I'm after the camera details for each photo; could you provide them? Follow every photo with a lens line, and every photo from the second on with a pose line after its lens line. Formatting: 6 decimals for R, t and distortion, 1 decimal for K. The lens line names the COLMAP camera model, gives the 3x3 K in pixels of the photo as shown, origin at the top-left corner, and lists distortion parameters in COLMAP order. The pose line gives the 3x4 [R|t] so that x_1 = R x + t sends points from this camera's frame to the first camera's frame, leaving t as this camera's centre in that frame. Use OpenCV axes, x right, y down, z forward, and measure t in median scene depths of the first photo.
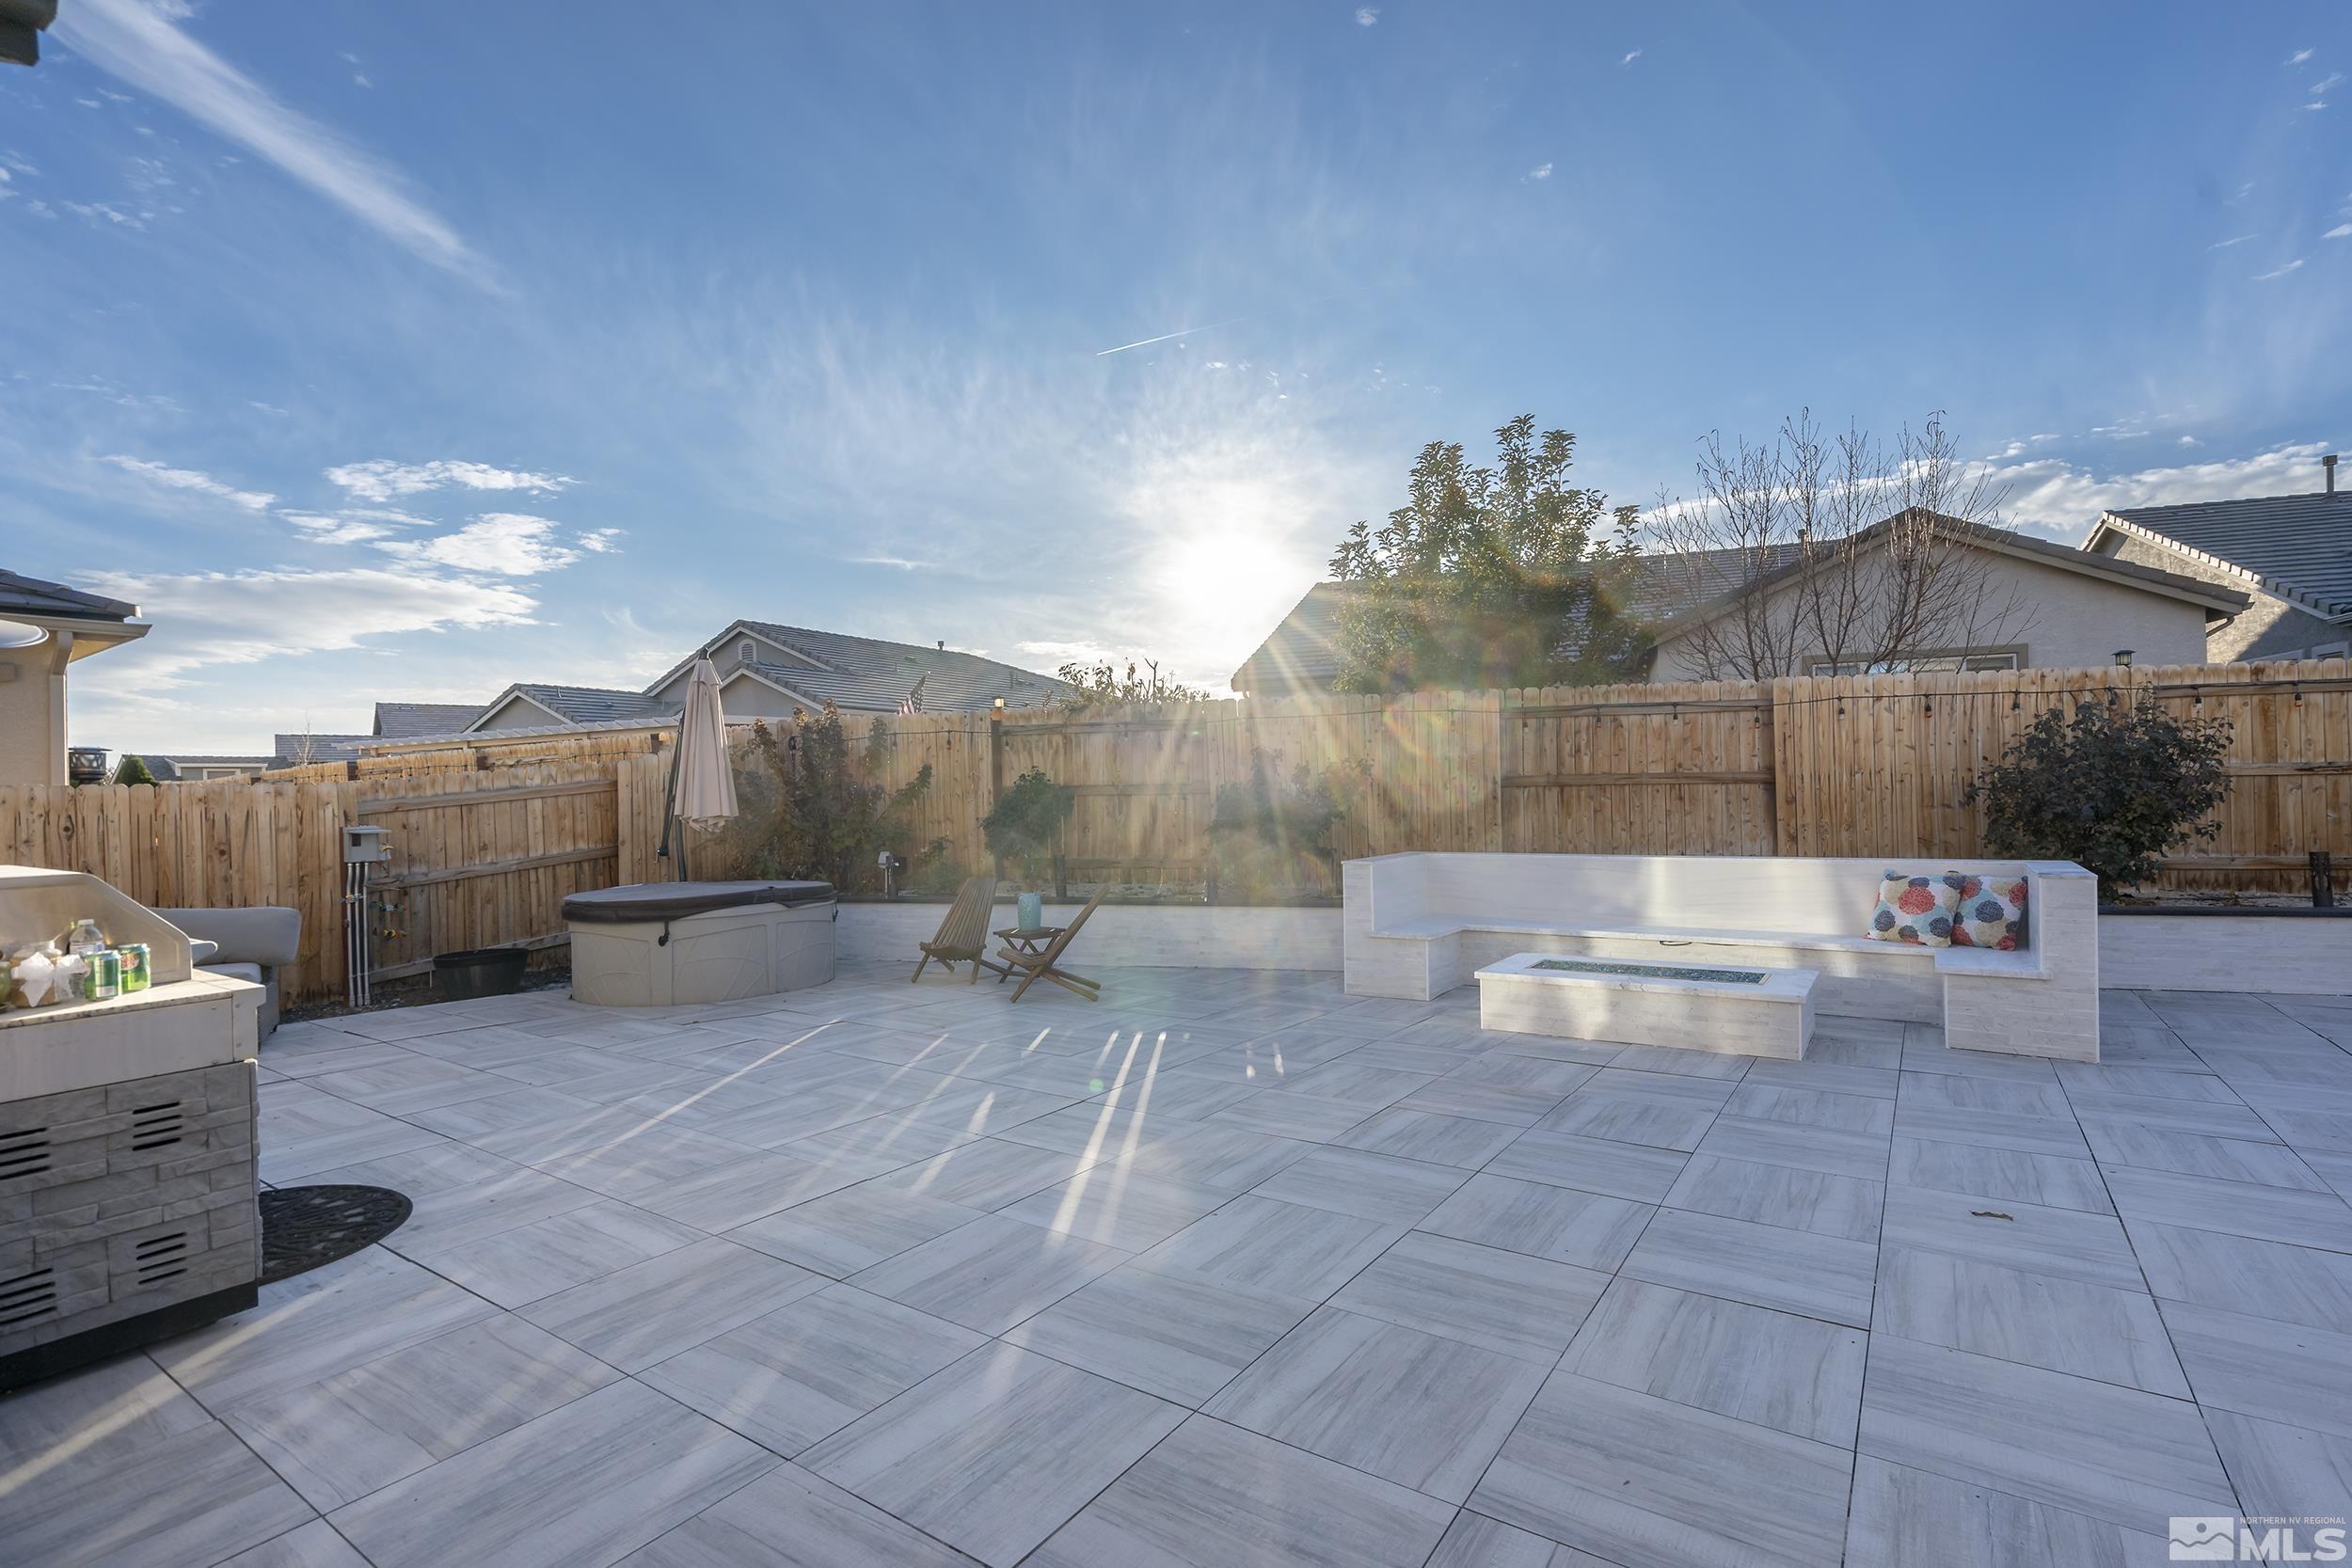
lens RADIAL K [[1103.5, 0, 1179.8], [0, 1103.5, 794.2], [0, 0, 1]] dist [0.000223, 0.002878]
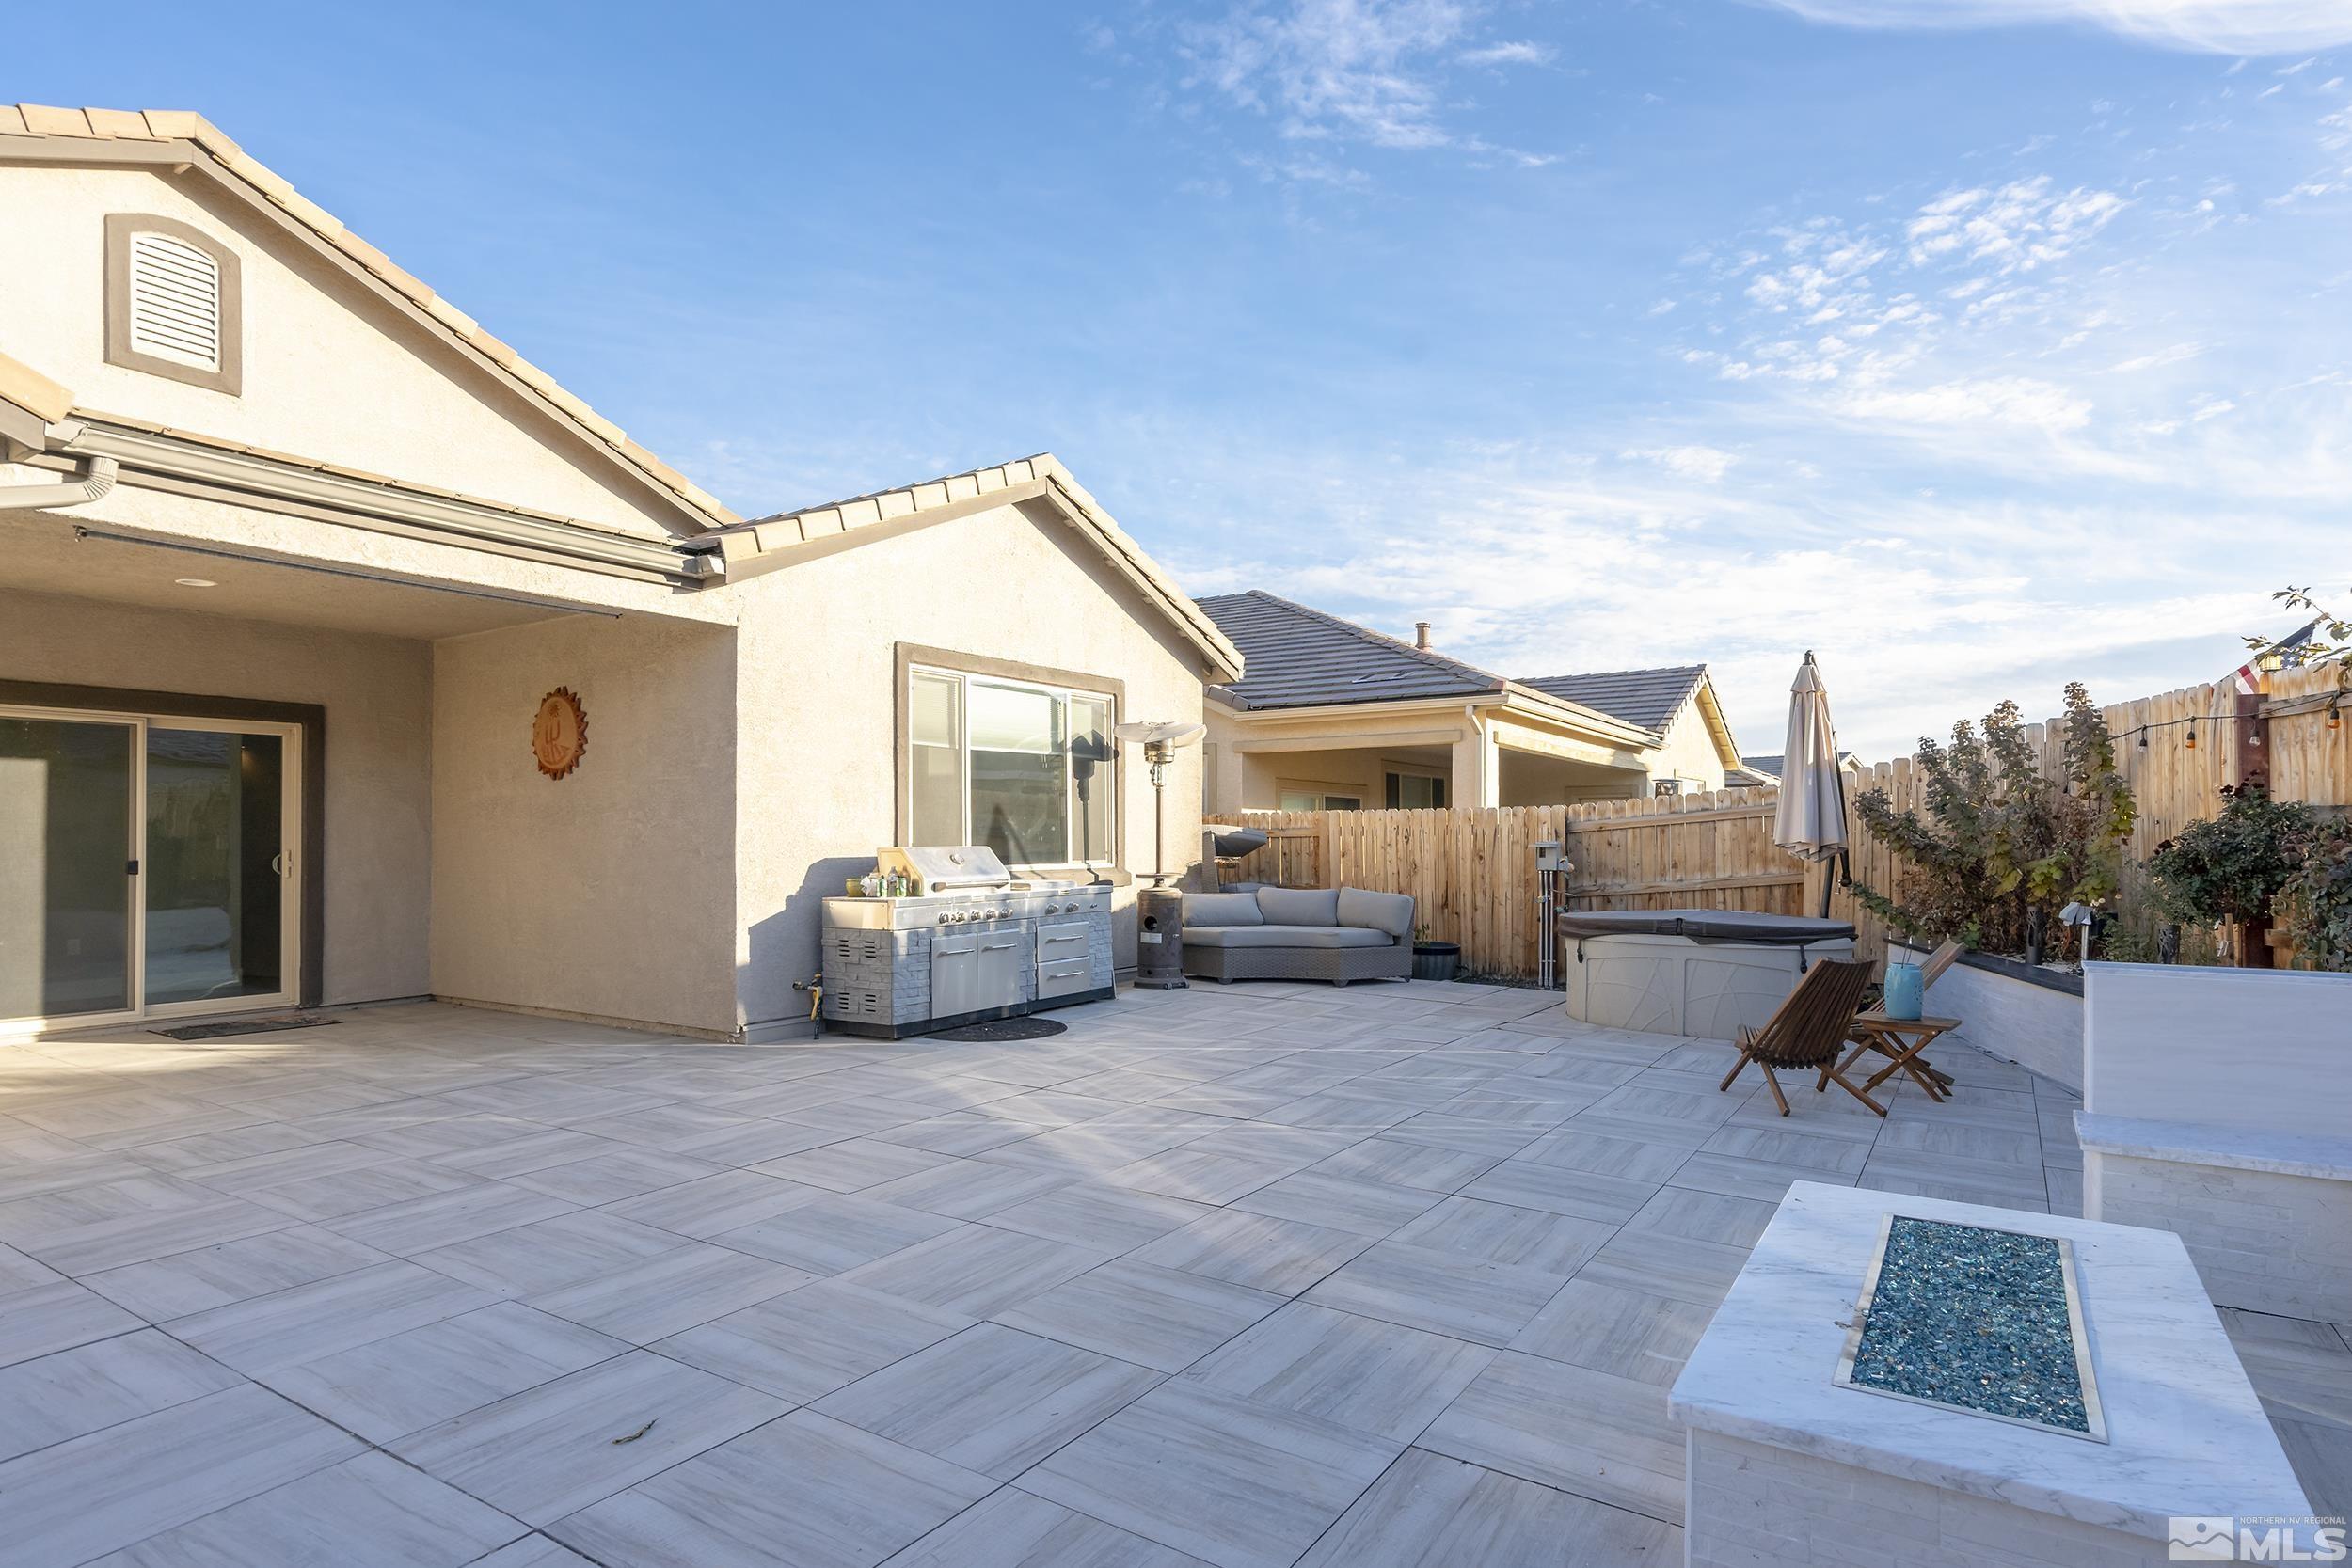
lens RADIAL K [[1234.2, 0, 1181.7], [0, 1234.2, 790.4], [0, 0, 1]] dist [0.005464, -0.001007]
pose [[0.025374, -0.018118, -0.999514, 1.056428], [-0.003076, 0.999830, -0.018202, -0.003616], [0.999673, 0.003536, 0.025314, 0.915890]]
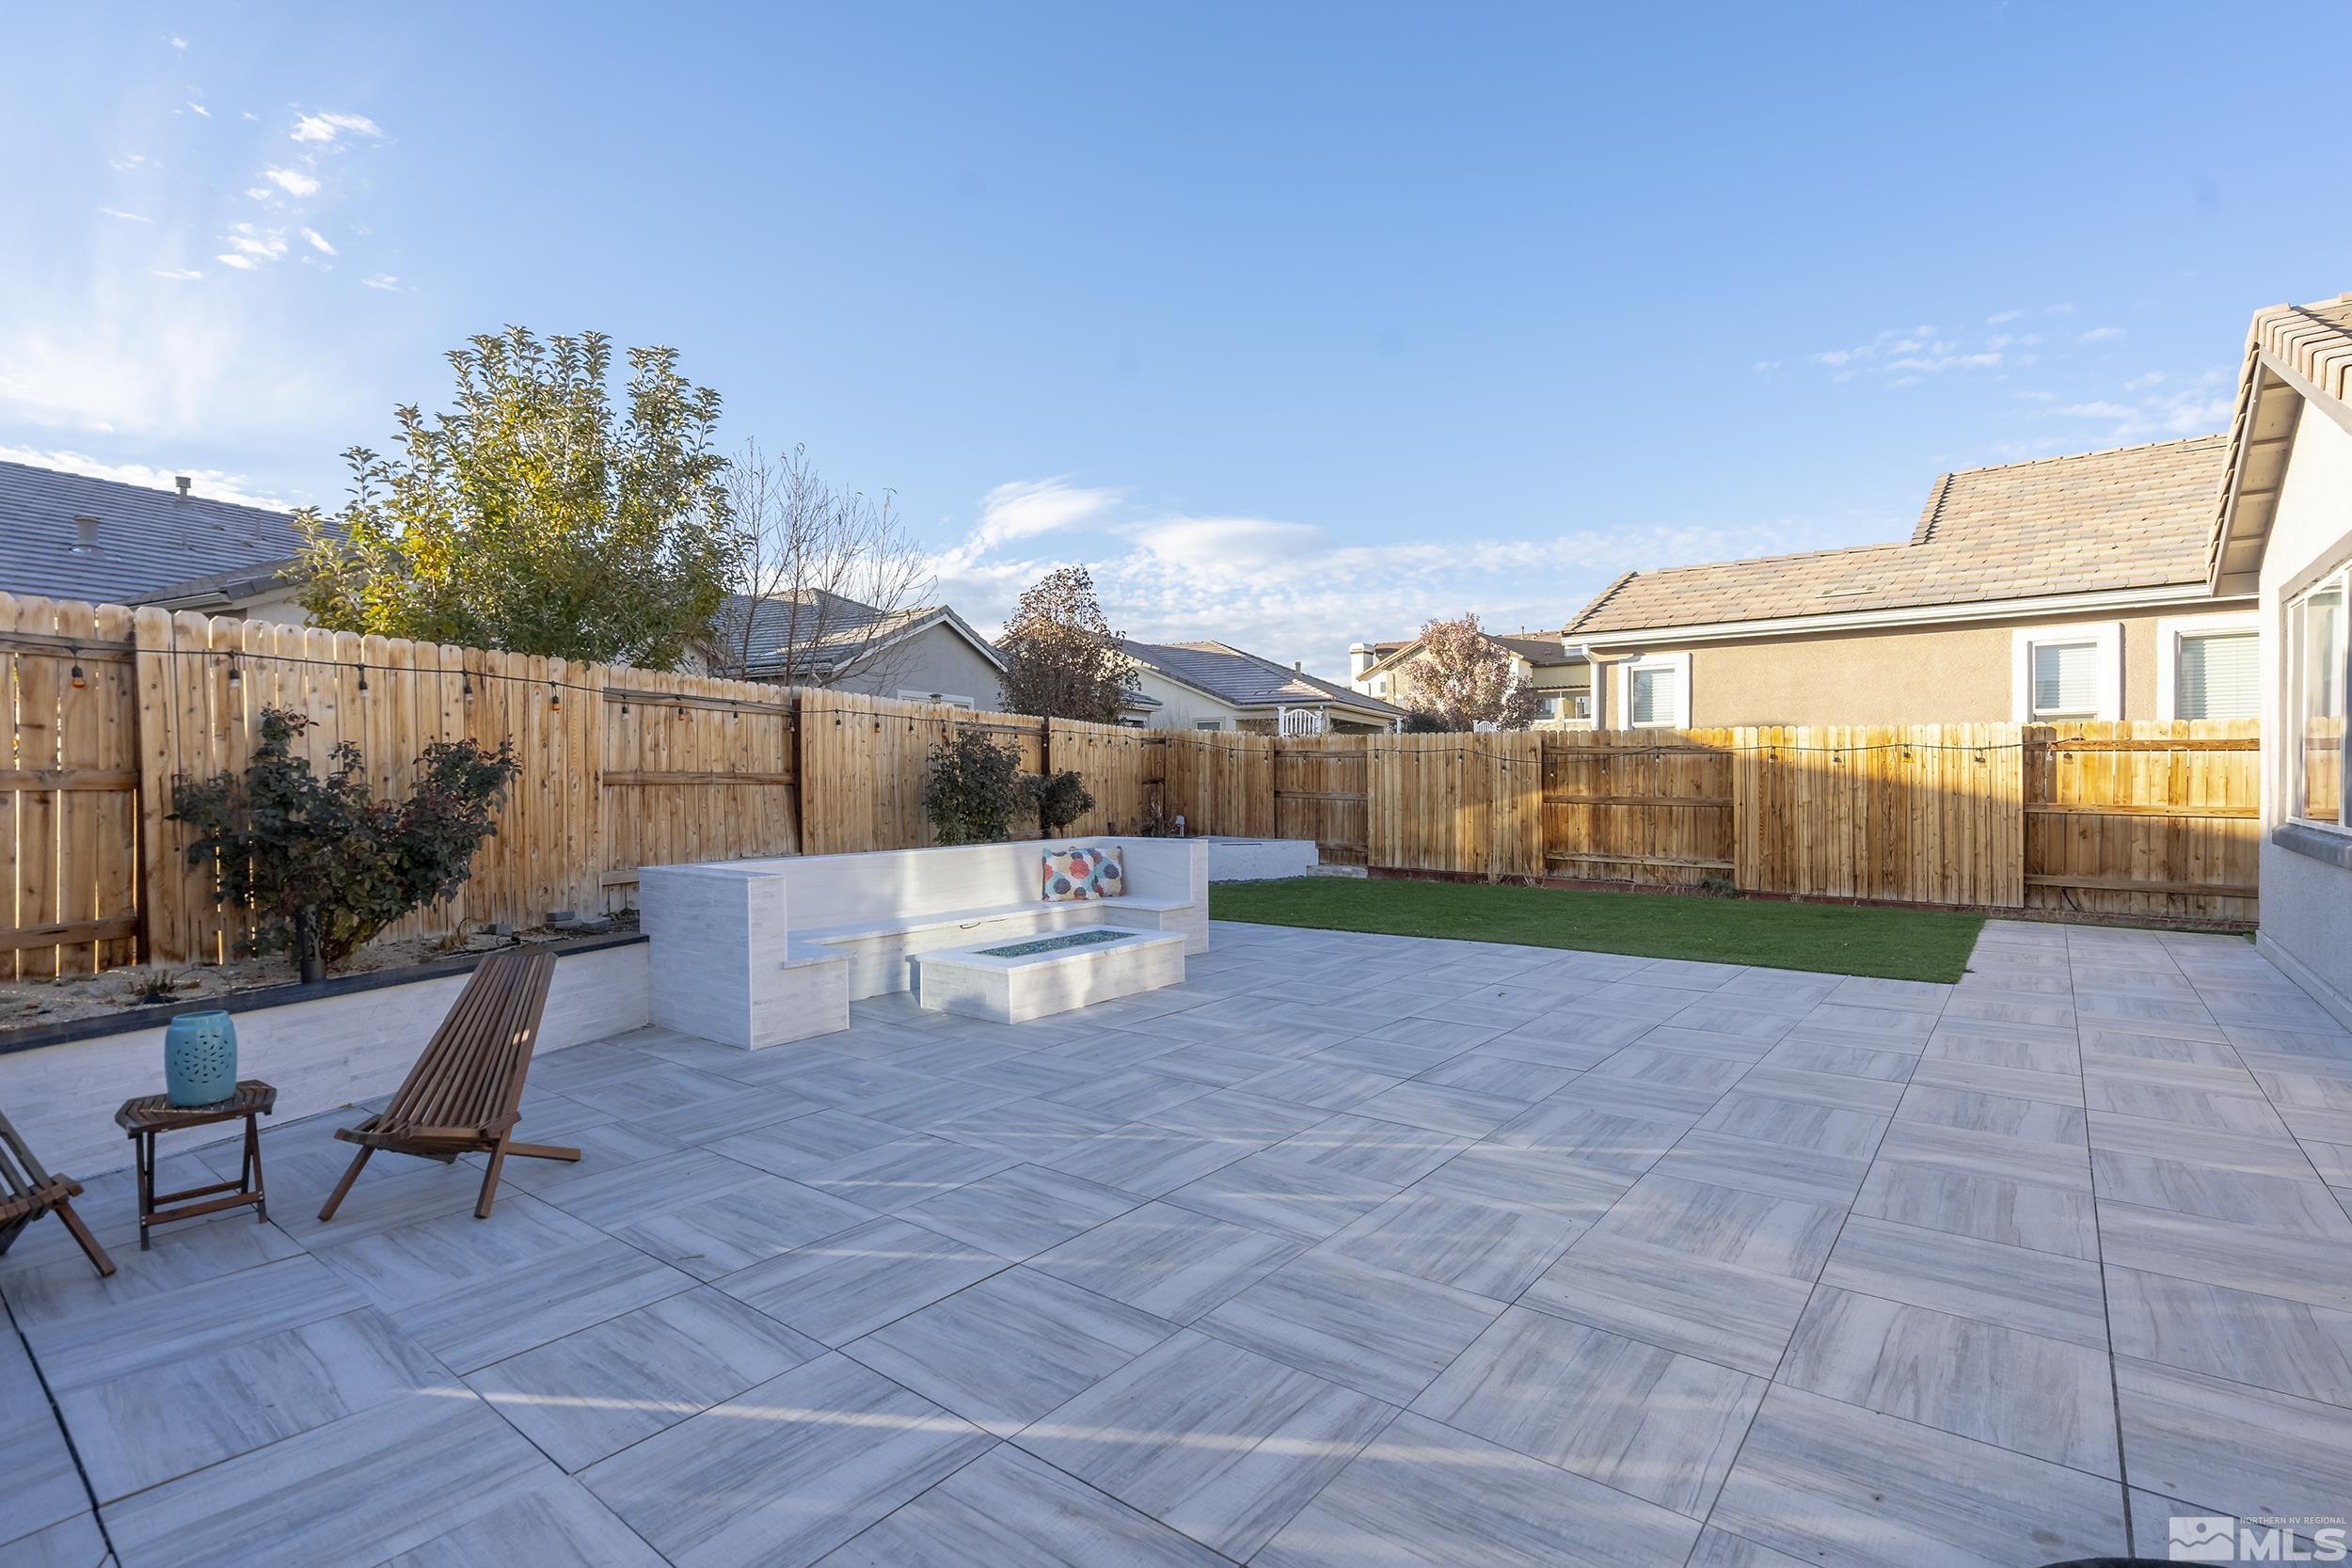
lens RADIAL K [[1103.5, 0, 1187.5], [0, 1103.5, 795.3], [0, 0, 1]] dist [0.000223, 0.002878]
pose [[0.060417, 0.003782, 0.998166, -0.918668], [0.008508, 0.999955, -0.004304, 0.014834], [-0.998137, 0.008753, 0.060382, 1.006743]]
